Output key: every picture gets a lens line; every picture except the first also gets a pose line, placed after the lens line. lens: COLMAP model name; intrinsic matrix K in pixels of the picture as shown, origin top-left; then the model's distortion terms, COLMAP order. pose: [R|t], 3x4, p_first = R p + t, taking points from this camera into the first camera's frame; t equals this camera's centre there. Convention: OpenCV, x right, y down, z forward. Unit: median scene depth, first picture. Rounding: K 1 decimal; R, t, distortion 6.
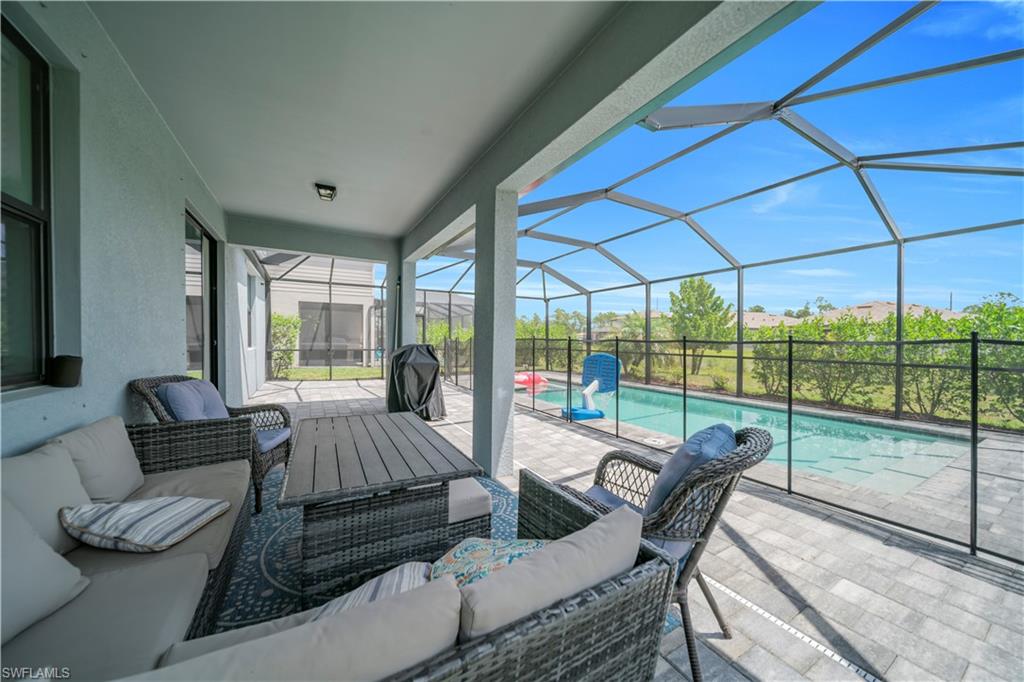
lens RADIAL K [[354.6, 0, 518.0], [0, 354.6, 344.9], [0, 0, 1]] dist [0.004701, -0.000750]
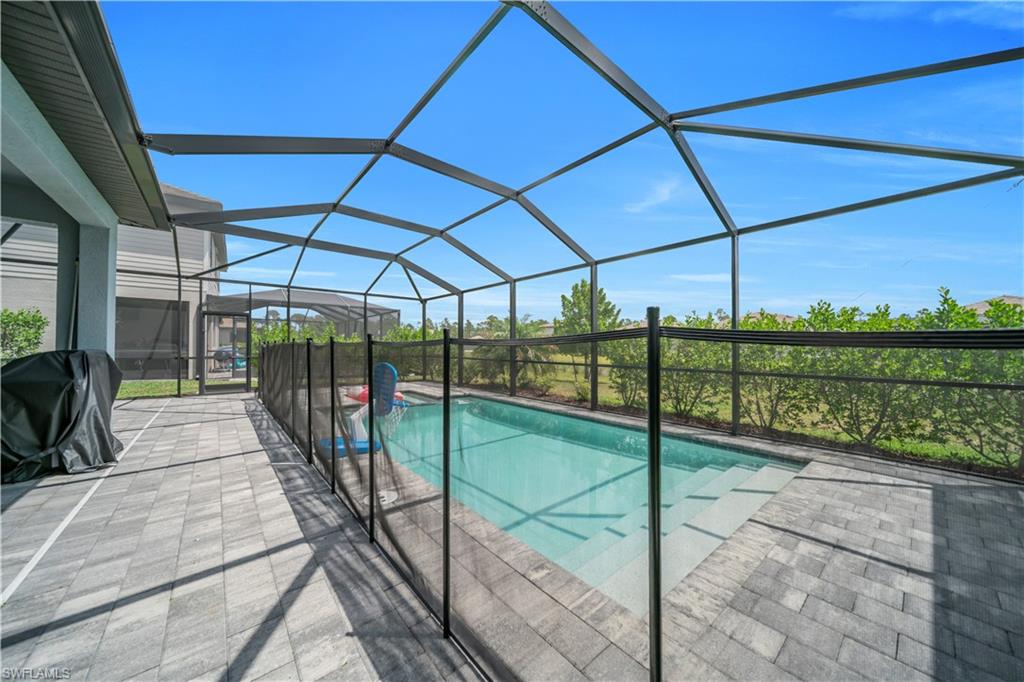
lens RADIAL K [[354.6, 0, 514.8], [0, 354.6, 344.6], [0, 0, 1]] dist [0.004701, -0.000750]
pose [[0.984959, 0.001668, 0.172782, 0.311663], [0.001902, 0.999788, -0.020491, 0.002332], [-0.172779, 0.020512, 0.984747, 0.187821]]
